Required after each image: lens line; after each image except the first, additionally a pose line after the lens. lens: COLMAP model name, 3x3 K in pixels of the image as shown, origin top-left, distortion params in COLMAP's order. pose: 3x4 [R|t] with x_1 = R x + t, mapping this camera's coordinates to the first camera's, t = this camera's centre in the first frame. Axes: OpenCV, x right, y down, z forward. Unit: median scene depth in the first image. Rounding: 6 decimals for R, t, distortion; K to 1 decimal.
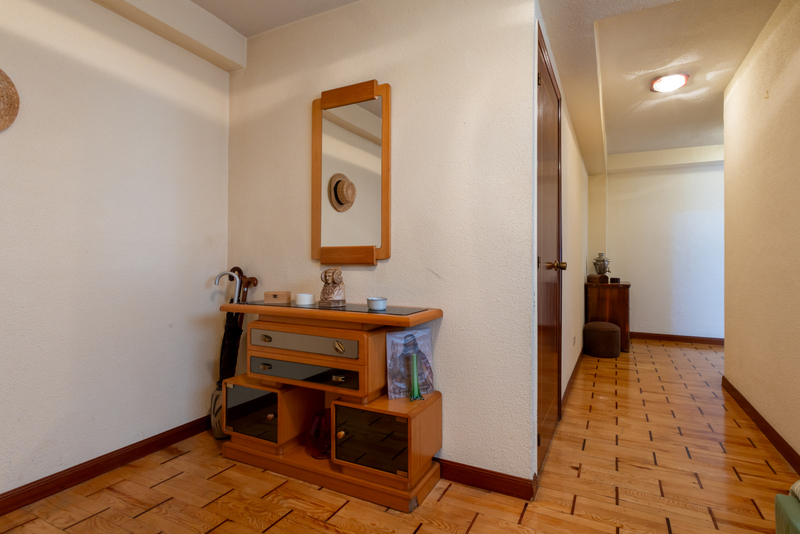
lens RADIAL K [[371.4, 0, 406.4], [0, 371.4, 266.6], [0, 0, 1]] dist [0.000849, 0.000231]
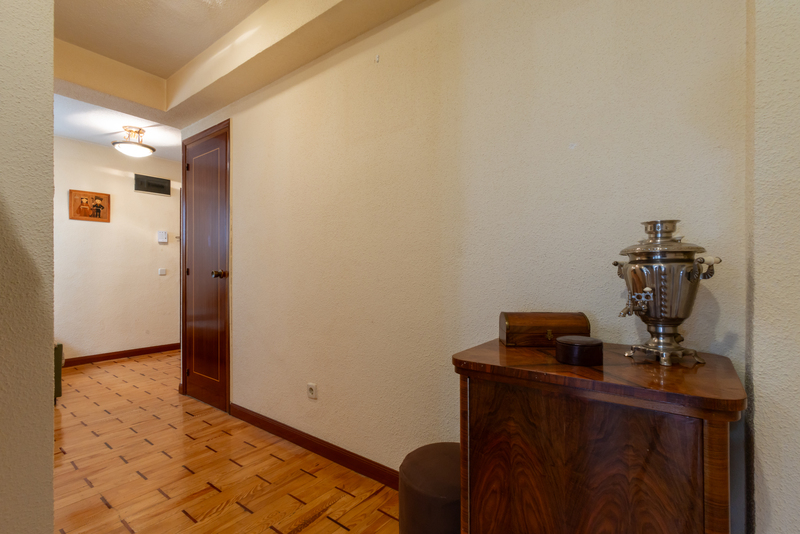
lens RADIAL K [[371.4, 0, 406.4], [0, 371.4, 266.6], [0, 0, 1]] dist [0.000849, 0.000231]
pose [[-0.160903, -0.008607, -0.986933, 1.730005], [-0.007362, 0.999945, -0.007520, -0.018339], [0.986943, 0.006056, -0.160957, 2.073648]]
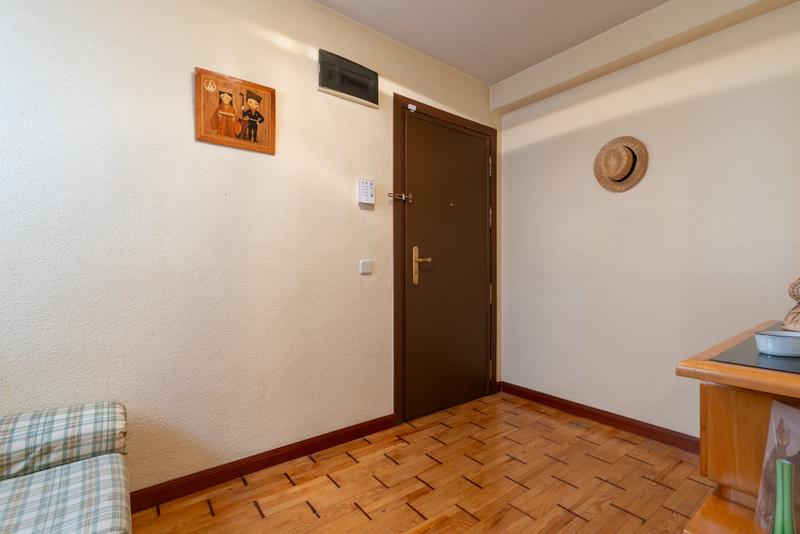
lens RADIAL K [[371.4, 0, 406.4], [0, 371.4, 266.6], [0, 0, 1]] dist [0.000849, 0.000231]
pose [[-0.405073, 0.002853, -0.914280, 0.600459], [-0.007428, 0.999952, 0.006411, -0.001270], [0.914254, 0.009389, -0.405032, 0.706539]]
